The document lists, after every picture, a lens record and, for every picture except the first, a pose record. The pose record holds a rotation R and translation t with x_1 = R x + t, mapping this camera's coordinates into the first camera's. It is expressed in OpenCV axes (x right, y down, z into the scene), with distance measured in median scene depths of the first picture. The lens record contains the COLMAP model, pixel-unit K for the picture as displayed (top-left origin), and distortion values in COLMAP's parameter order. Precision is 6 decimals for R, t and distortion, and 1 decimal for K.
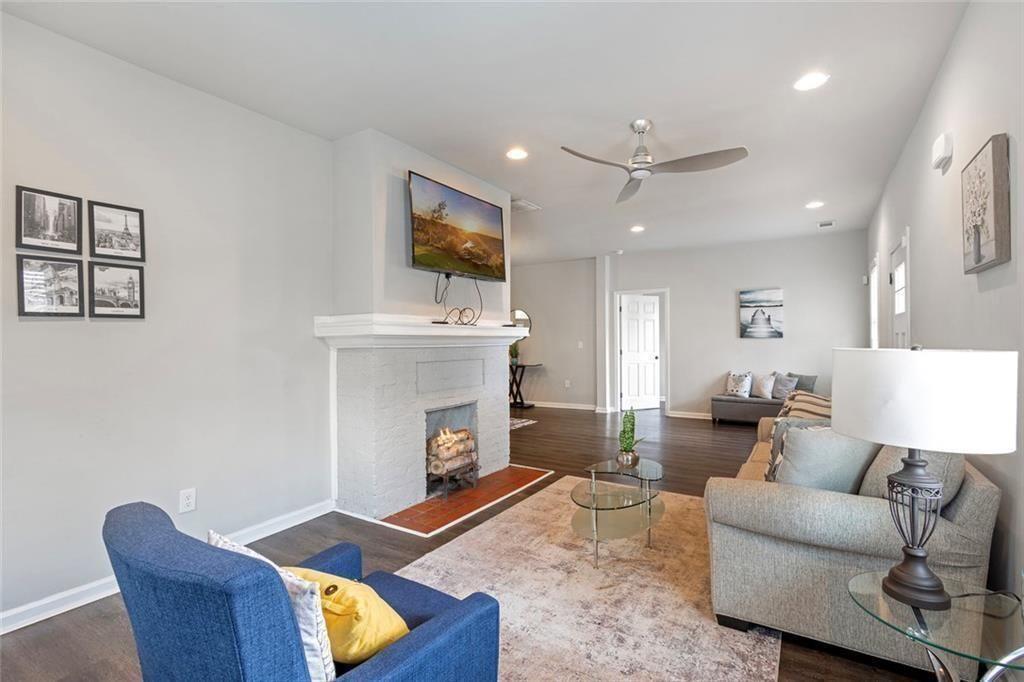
lens RADIAL K [[472.6, 0, 497.5], [0, 472.6, 344.3], [0, 0, 1]] dist [0.000782, 0.000135]
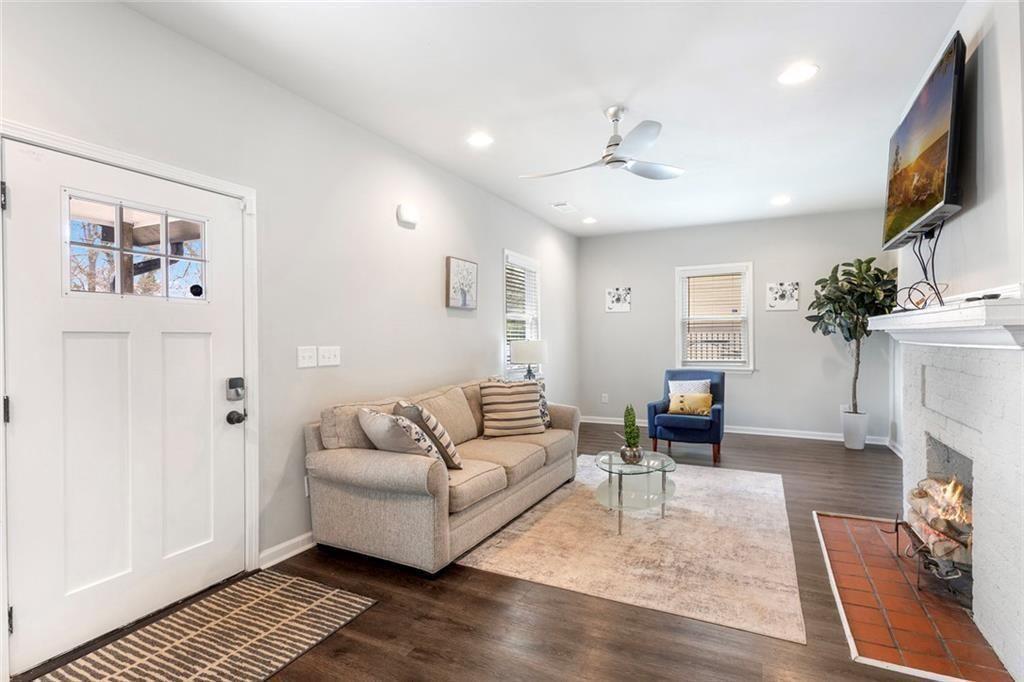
lens RADIAL K [[506.0, 0, 467.1], [0, 506.0, 336.3], [0, 0, 1]] dist [0.011625, -0.000467]
pose [[-0.998391, 0.012906, -0.055208, 0.525570], [0.012464, 0.999888, 0.008334, -0.018722], [0.055310, 0.007632, -0.998440, 1.570891]]
